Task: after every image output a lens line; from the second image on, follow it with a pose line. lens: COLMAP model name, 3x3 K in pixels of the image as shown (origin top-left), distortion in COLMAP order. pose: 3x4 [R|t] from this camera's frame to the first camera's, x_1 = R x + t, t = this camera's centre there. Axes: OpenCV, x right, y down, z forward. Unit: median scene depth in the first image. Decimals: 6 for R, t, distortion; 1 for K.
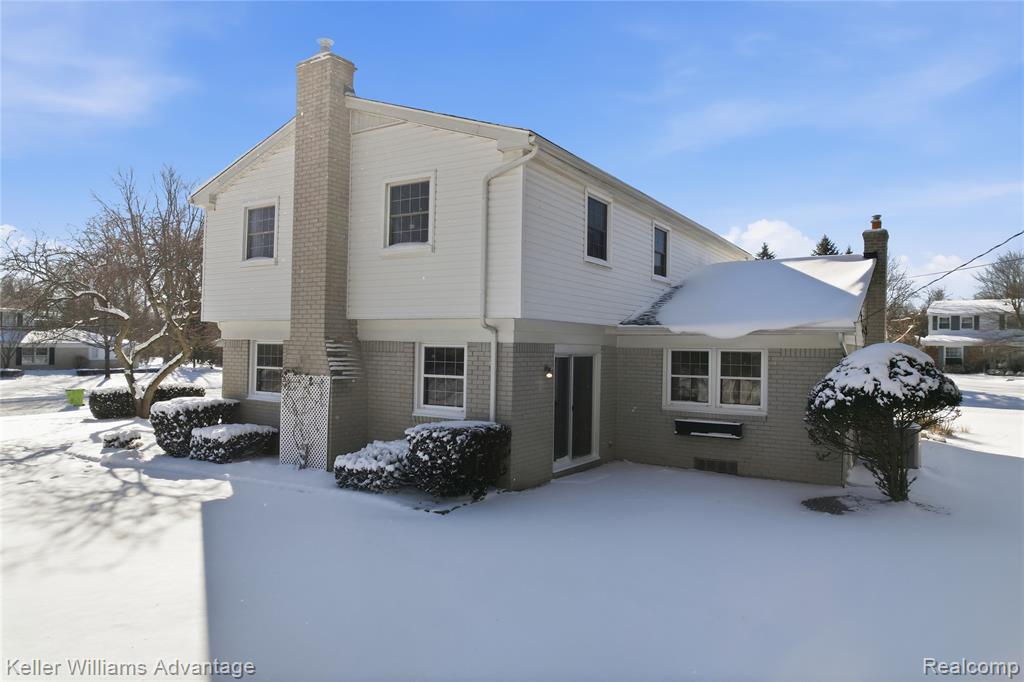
lens RADIAL K [[686.2, 0, 523.4], [0, 686.2, 341.9], [0, 0, 1]] dist [-0.072988, 0.081090]
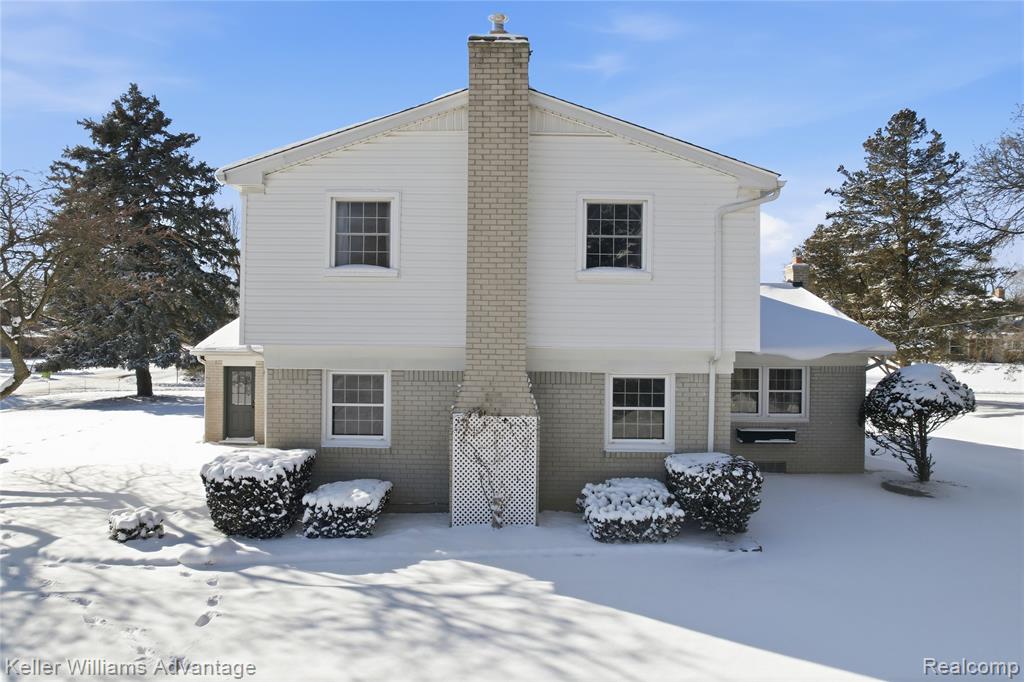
lens RADIAL K [[683.4, 0, 512.0], [0, 683.4, 341.0], [0, 0, 1]] dist [-0.027298, -0.000049]
pose [[0.841405, -0.011802, 0.540275, -0.769257], [-0.001797, 0.999695, 0.024636, -0.066437], [-0.540401, -0.021700, 0.841128, 0.285082]]
